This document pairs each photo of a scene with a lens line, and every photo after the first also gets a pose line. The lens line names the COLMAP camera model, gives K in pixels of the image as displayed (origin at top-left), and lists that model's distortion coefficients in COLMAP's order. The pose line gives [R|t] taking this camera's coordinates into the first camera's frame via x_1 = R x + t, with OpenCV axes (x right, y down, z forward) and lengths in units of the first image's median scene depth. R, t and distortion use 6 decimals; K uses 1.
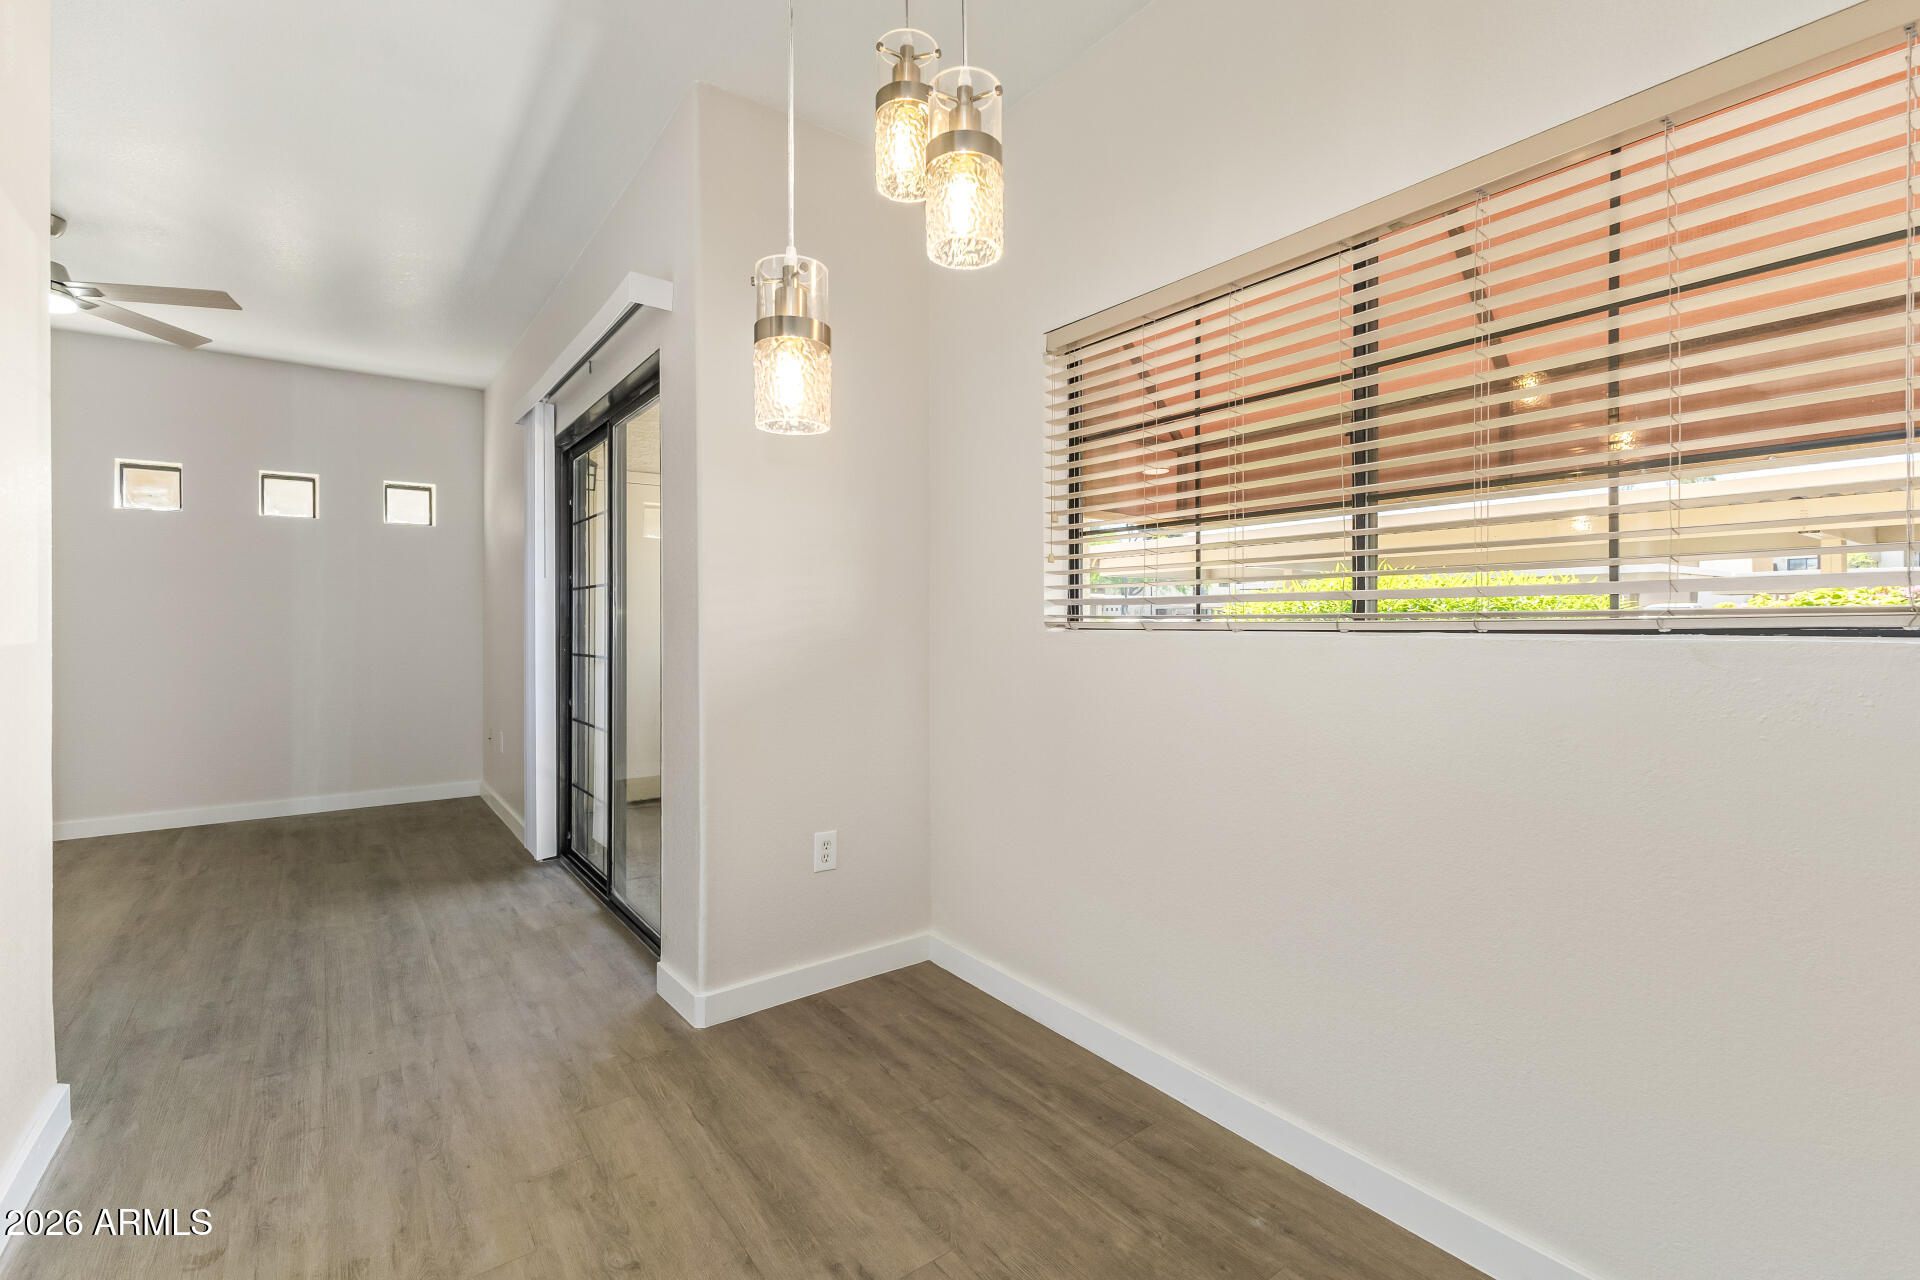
lens RADIAL K [[837.3, 0, 960.0], [0, 837.3, 640.0], [0, 0, 1]] dist [0.000695, -0.000107]
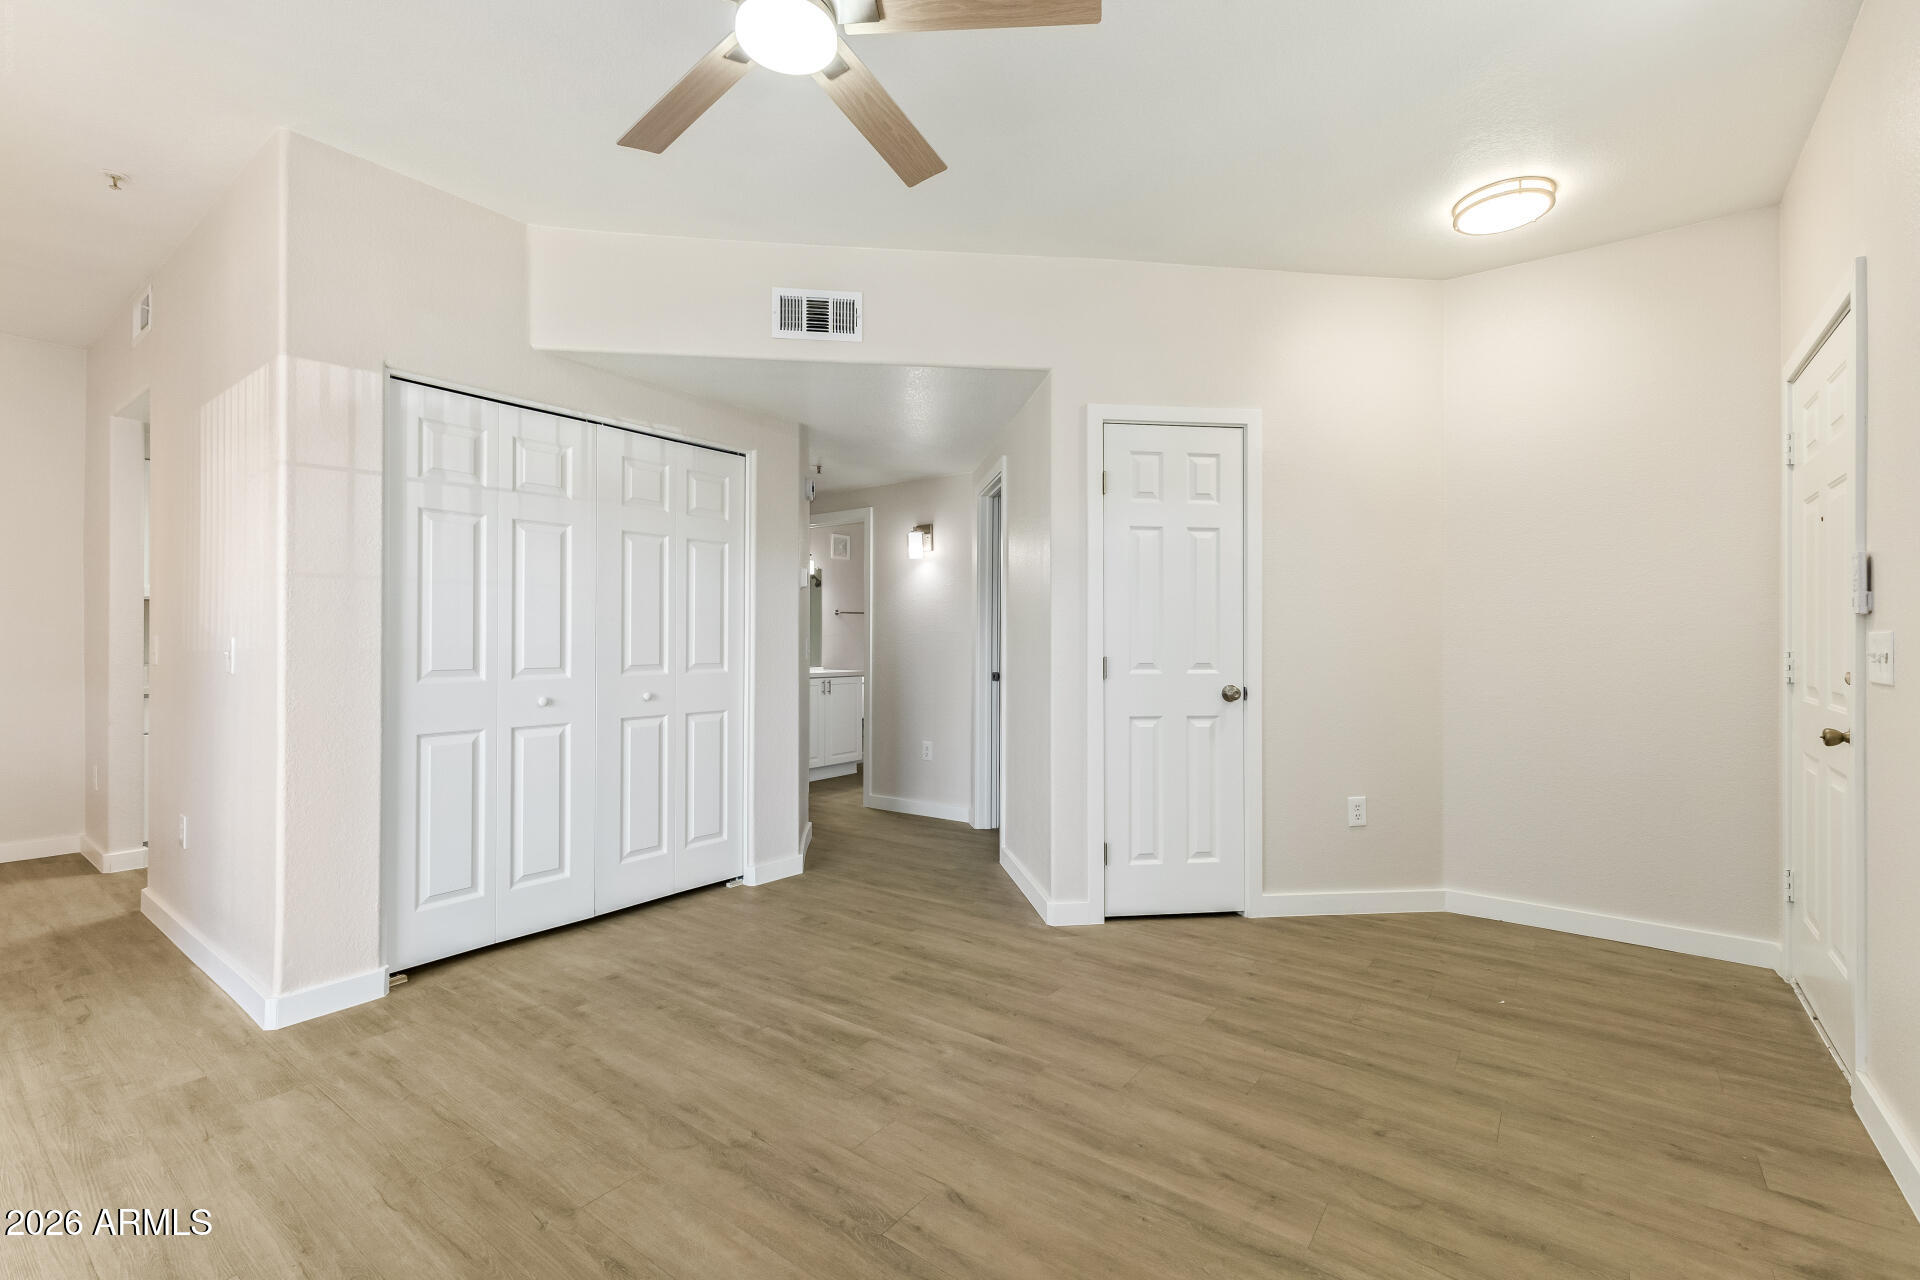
lens RADIAL K [[836.2, 0, 961.4], [0, 836.2, 639.9], [0, 0, 1]] dist [0.009732, 0.000037]
pose [[-0.961446, -0.005350, -0.274942, -1.612575], [-0.007829, 0.999938, 0.007920, -0.043066], [0.274883, 0.009767, -0.961428, 2.359496]]
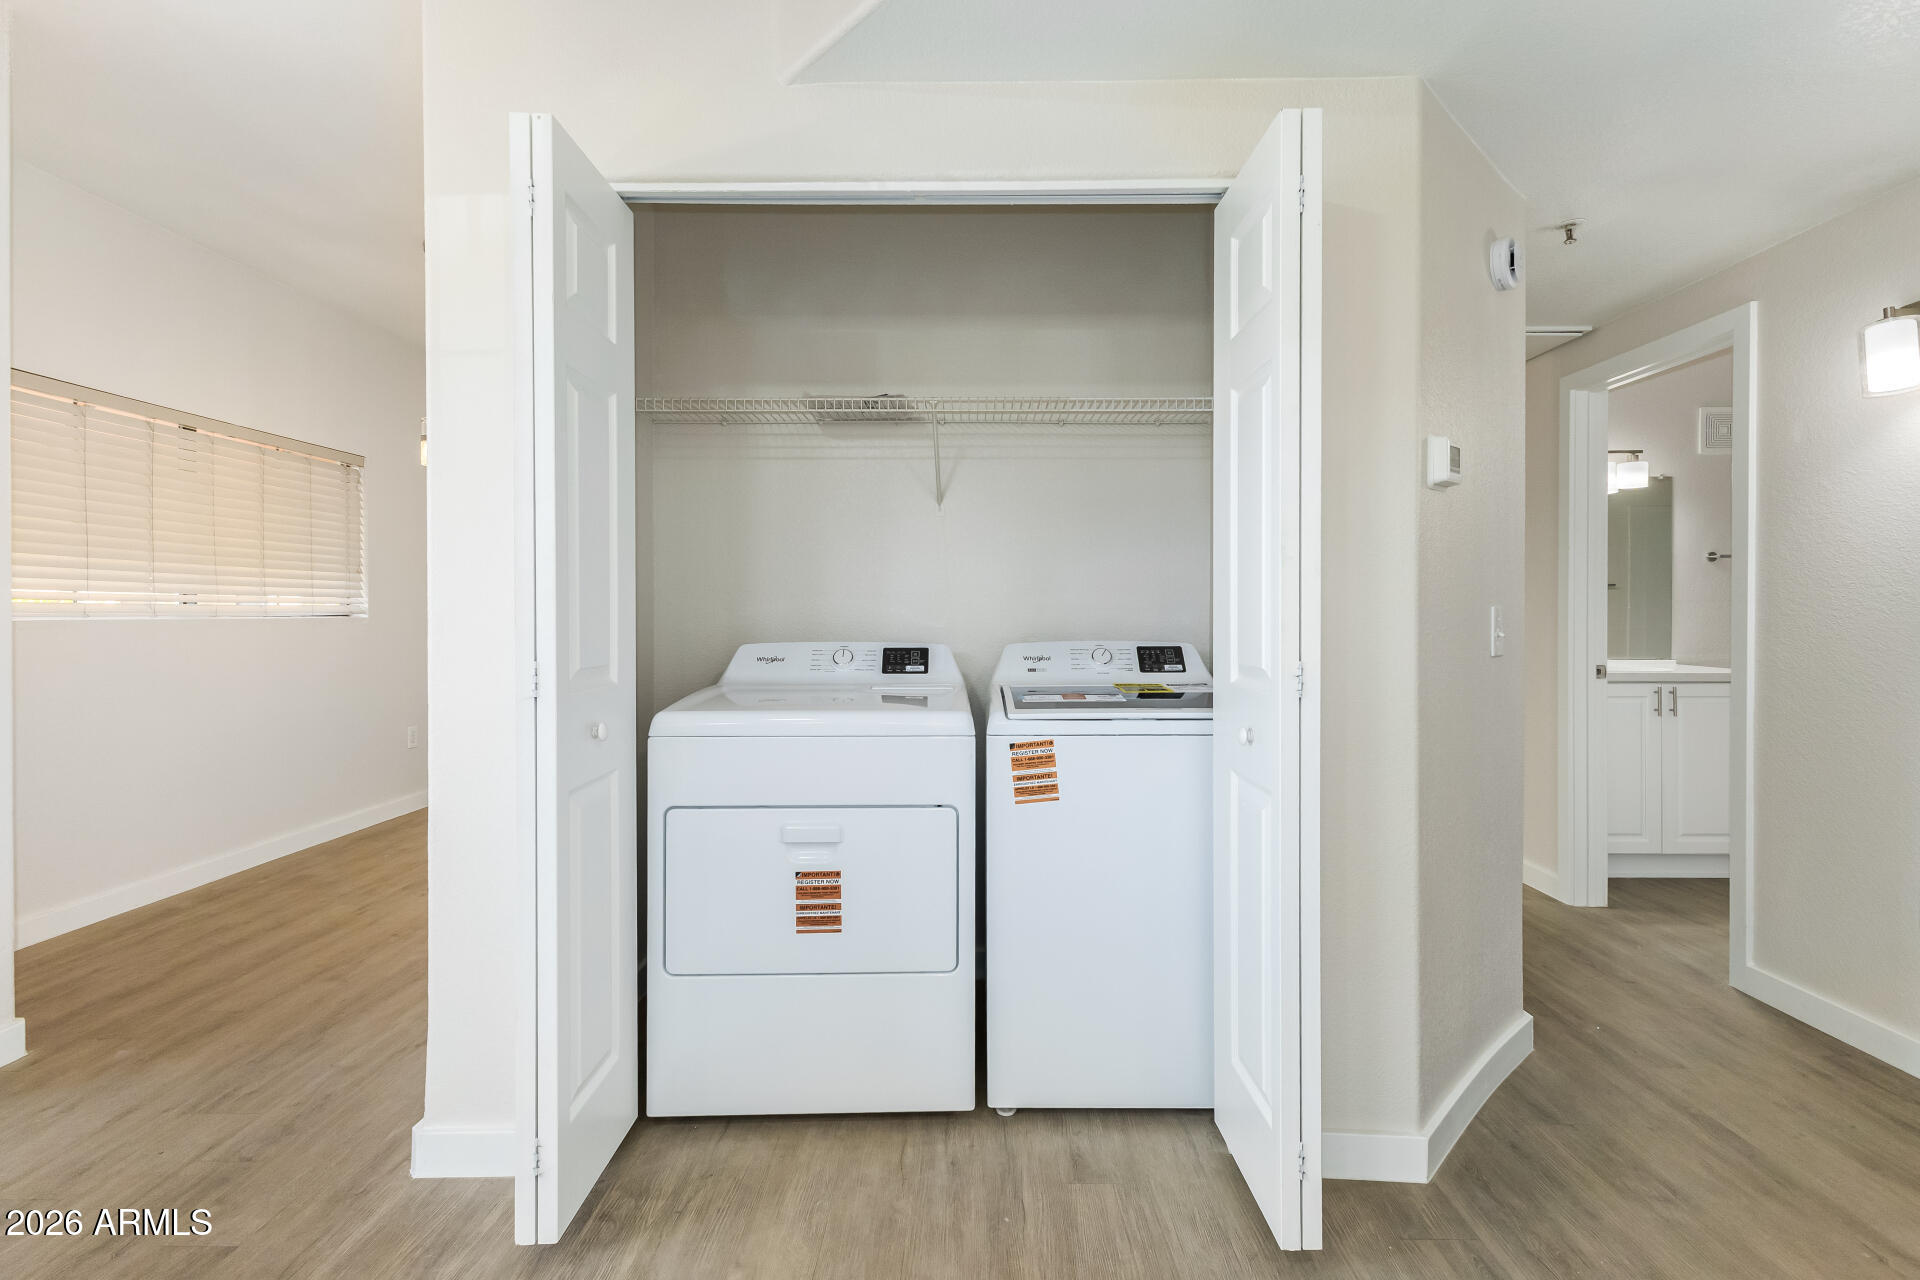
lens RADIAL K [[840.7, 0, 966.9], [0, 840.7, 616.8], [0, 0, 1]] dist [0.007789, -0.000329]
pose [[-0.789131, -0.004222, 0.614211, -1.948683], [0.005829, 0.999880, 0.014361, -0.030647], [-0.614197, 0.014913, -0.789012, 1.247822]]
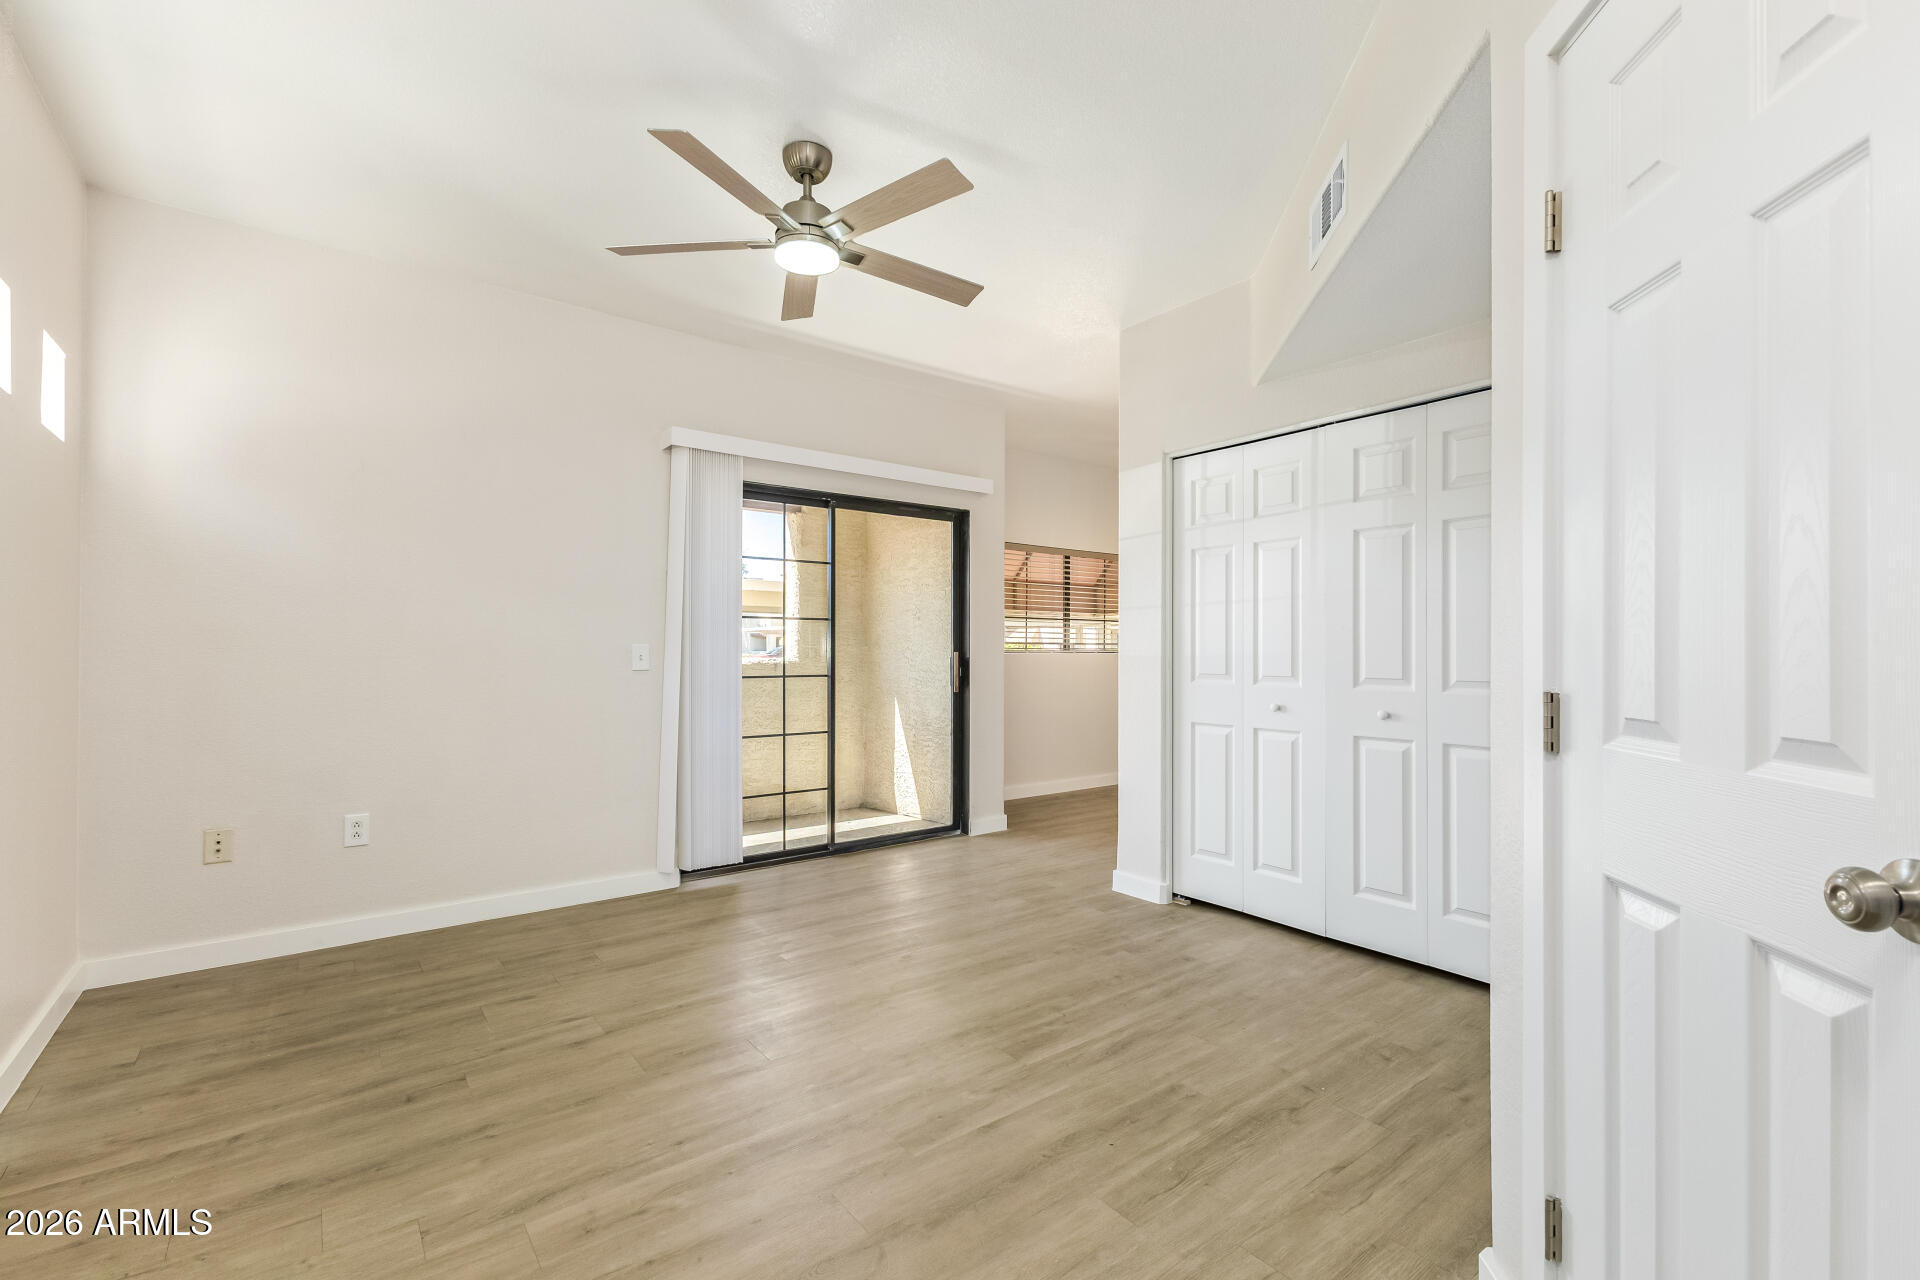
lens RADIAL K [[836.2, 0, 961.4], [0, 836.2, 639.9], [0, 0, 1]] dist [0.009732, 0.000037]
pose [[-0.002738, 0.007040, 0.999971, -2.956277], [0.009004, 0.999935, -0.007015, -0.038614], [-0.999956, 0.008984, -0.002801, 1.282707]]
